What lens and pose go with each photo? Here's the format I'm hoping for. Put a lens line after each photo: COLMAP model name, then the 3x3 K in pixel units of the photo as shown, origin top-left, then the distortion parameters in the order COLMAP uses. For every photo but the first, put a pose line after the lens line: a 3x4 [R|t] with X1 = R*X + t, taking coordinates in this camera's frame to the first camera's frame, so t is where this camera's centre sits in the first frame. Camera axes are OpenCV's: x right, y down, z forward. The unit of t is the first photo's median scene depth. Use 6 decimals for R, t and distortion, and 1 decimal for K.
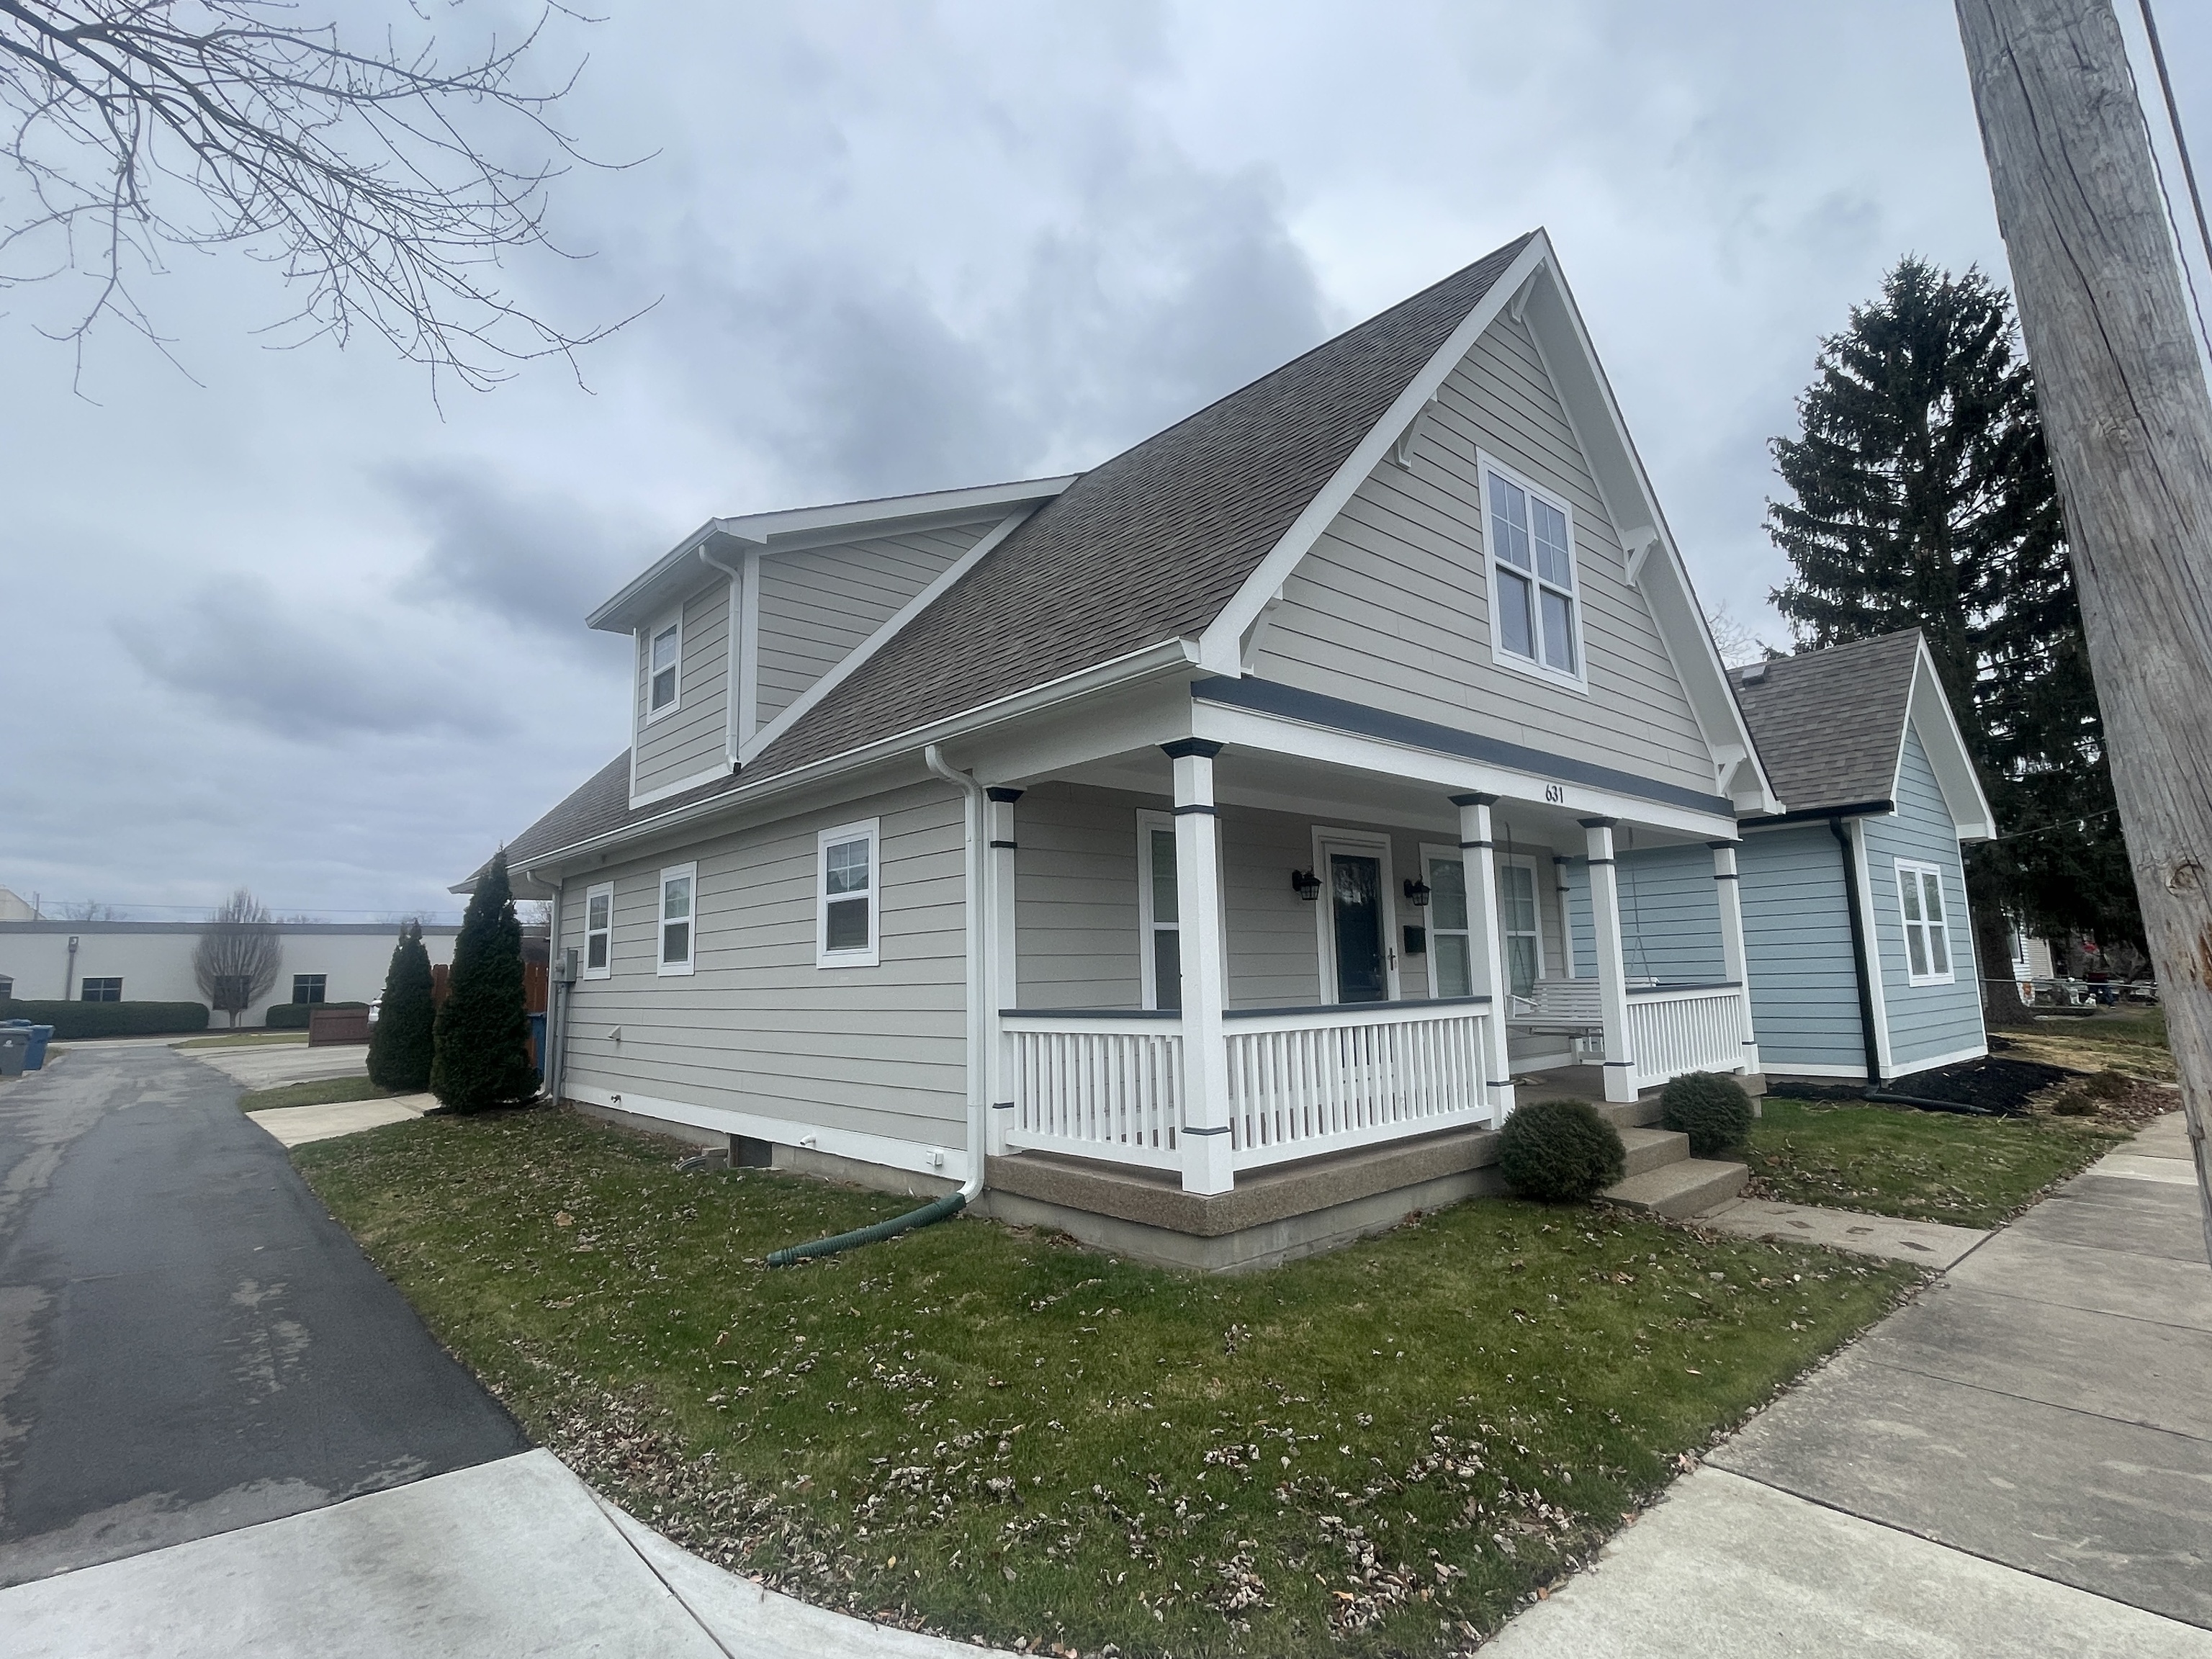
lens RADIAL K [[1102.8, 0, 1100.9], [0, 1102.8, 828.1], [0, 0, 1]] dist [-0.005472, 0.002566]
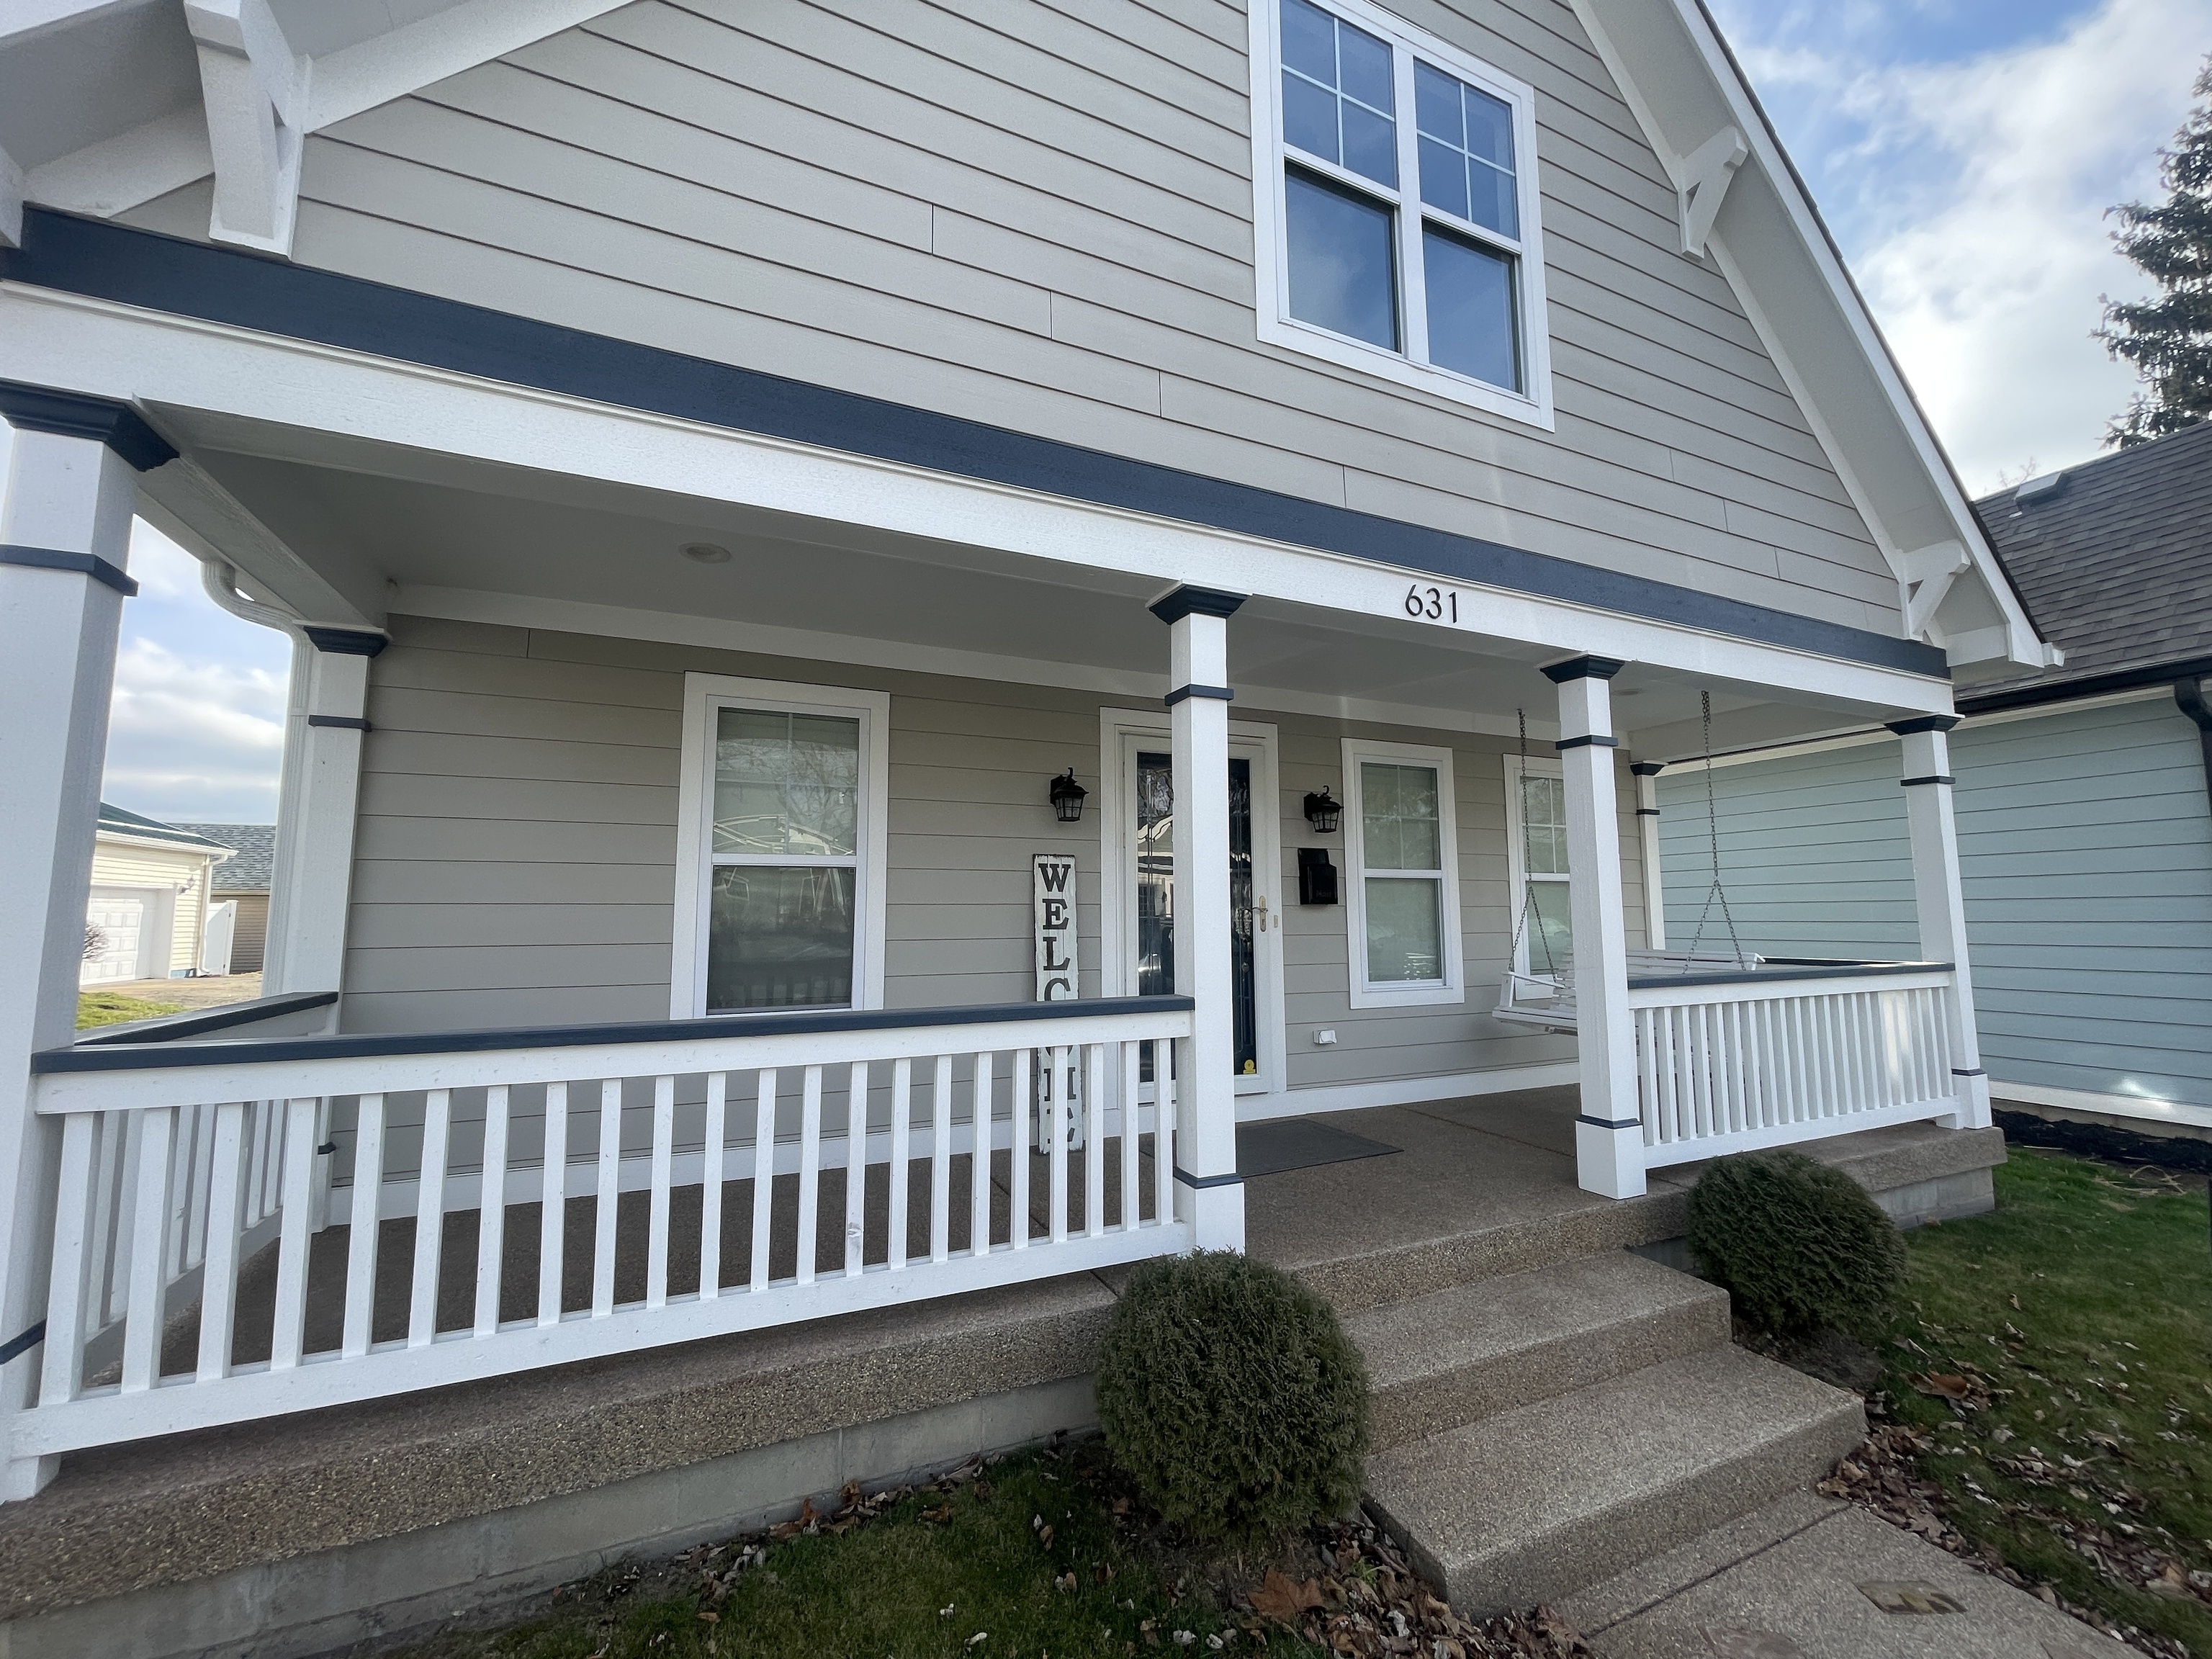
lens RADIAL K [[898.4, 0, 1093.4], [0, 898.4, 827.6], [0, 0, 1]] dist [-0.003738, 0.001064]
pose [[0.949951, -0.010902, -0.312207, 0.381356], [0.022802, 0.999145, 0.034490, 0.054397], [0.311564, -0.039883, 0.949388, 0.533553]]
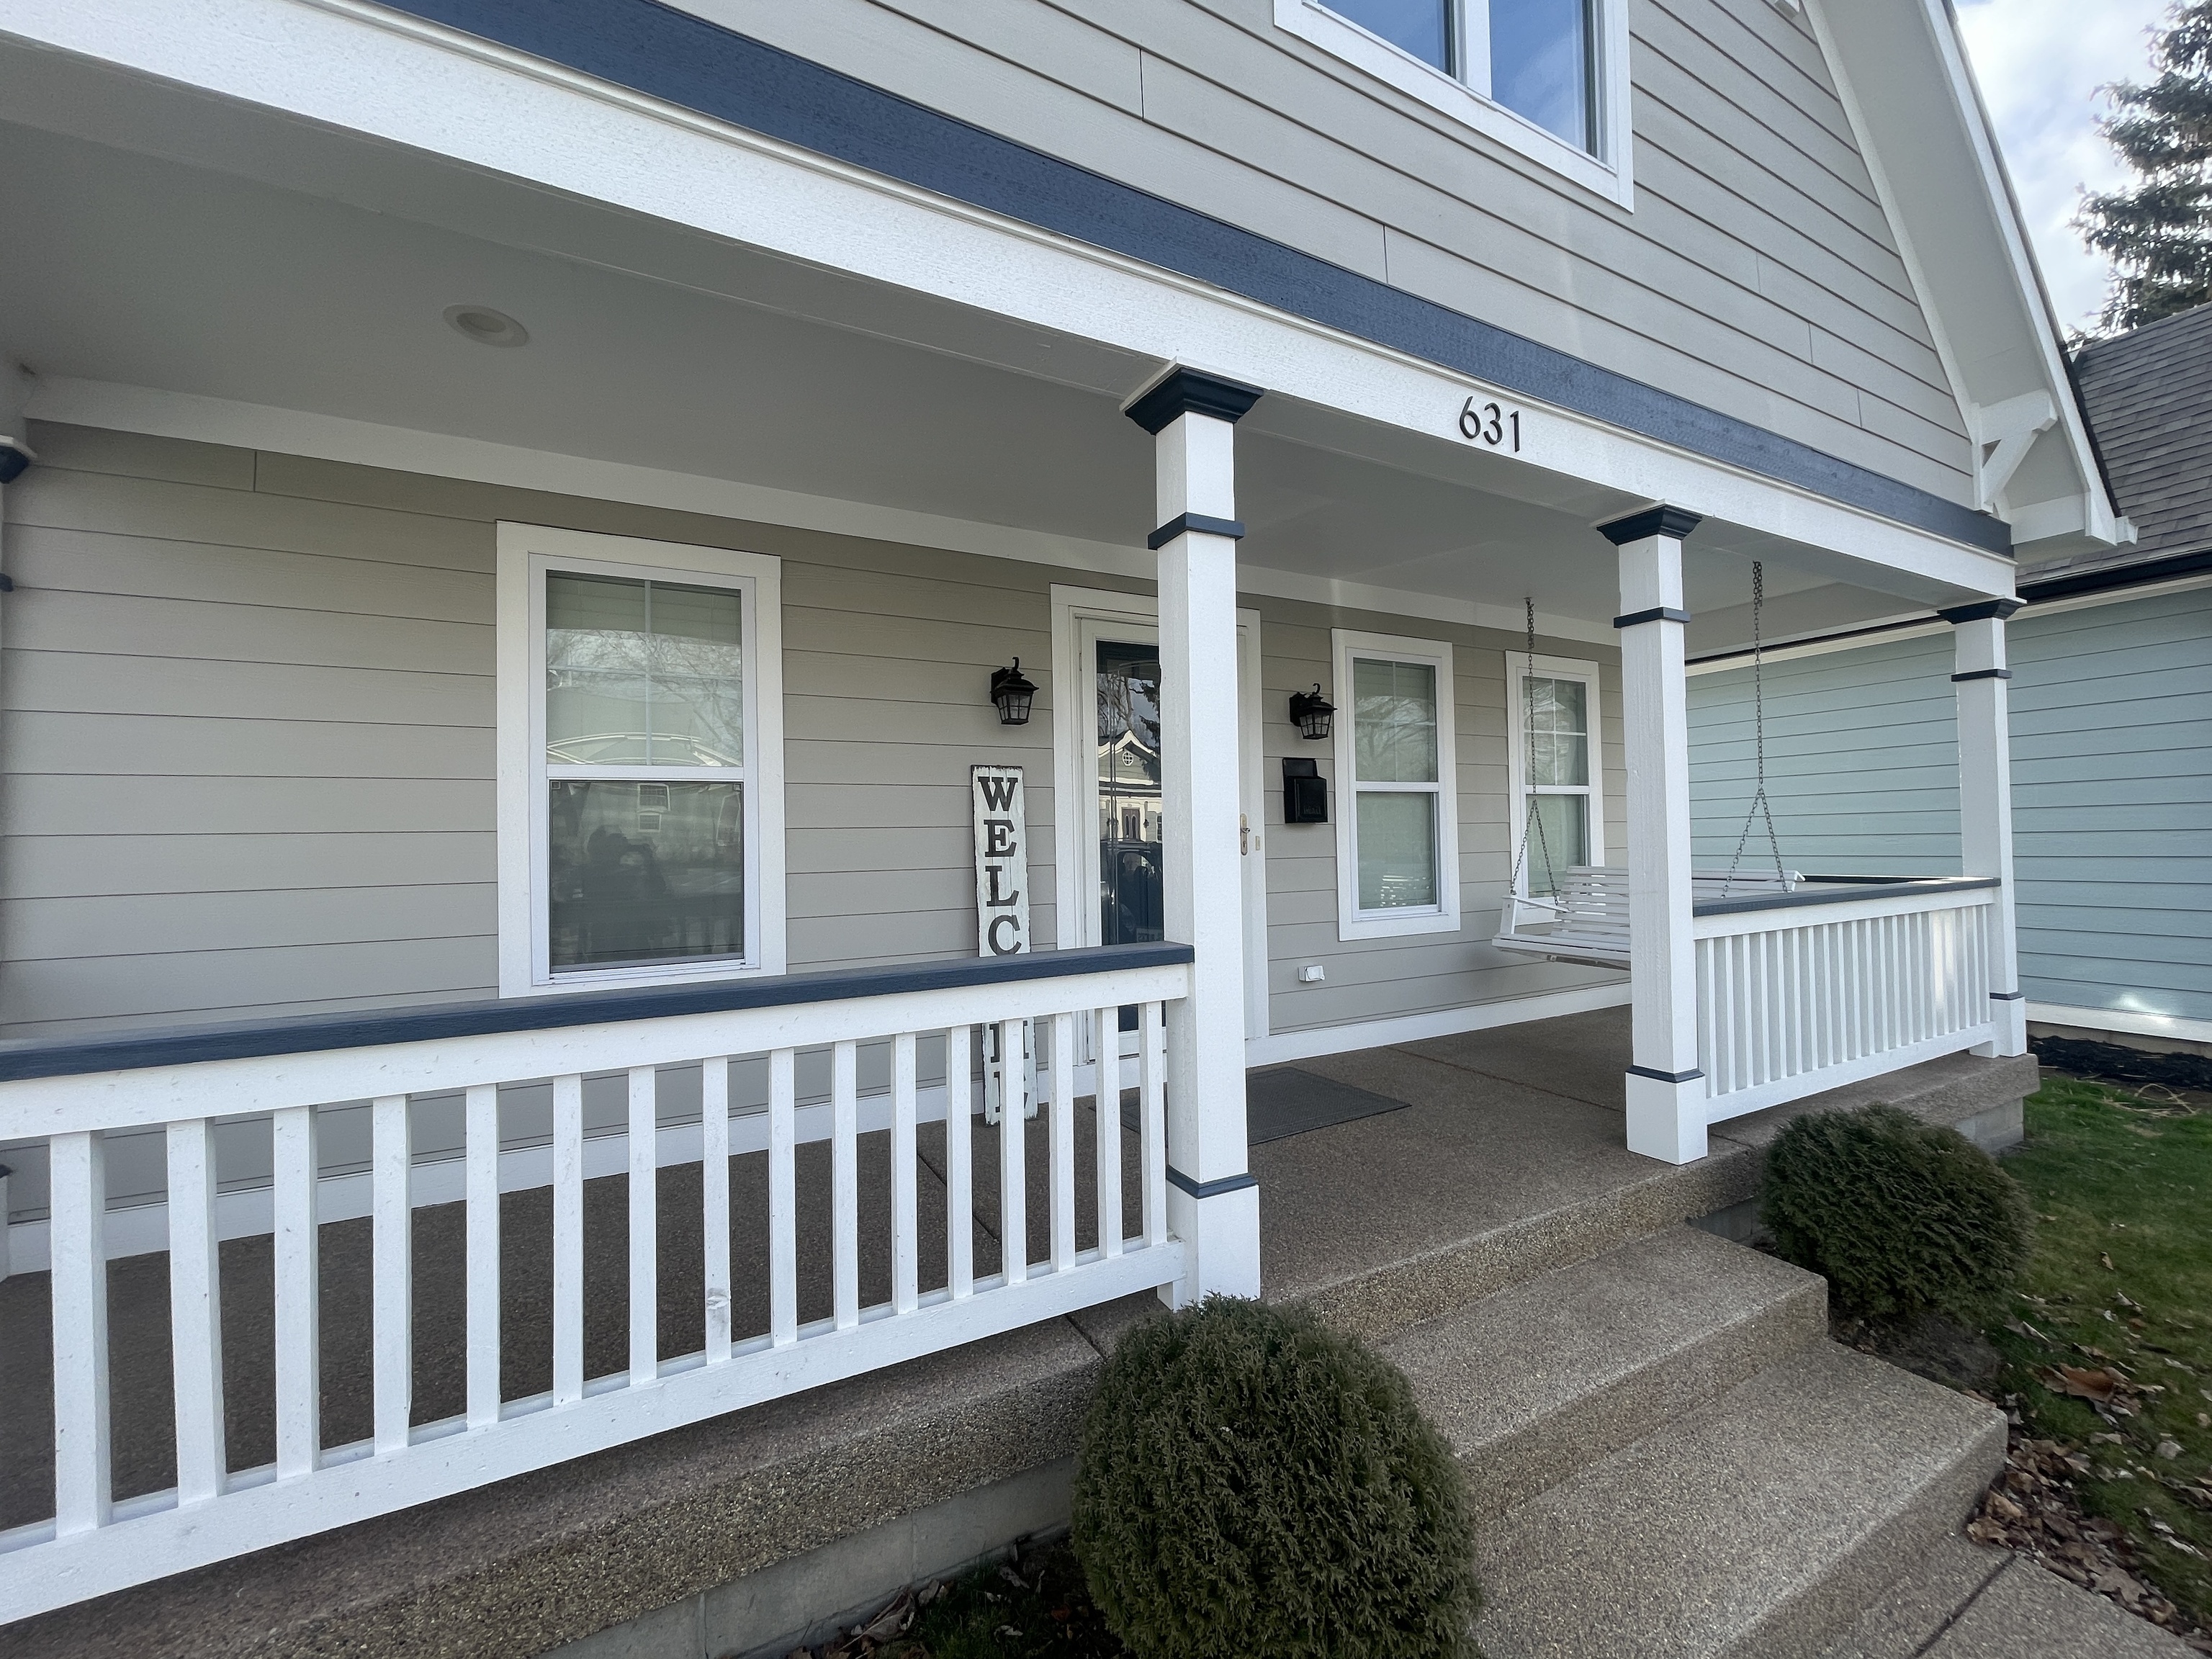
lens RADIAL K [[898.4, 0, 1098.4], [0, 898.4, 829.9], [0, 0, 1]] dist [-0.003738, 0.001064]
pose [[0.969740, 0.002543, -0.244127, 0.345368], [0.027875, 0.992254, 0.121061, 0.068426], [0.242544, -0.124203, 0.962157, 0.623842]]
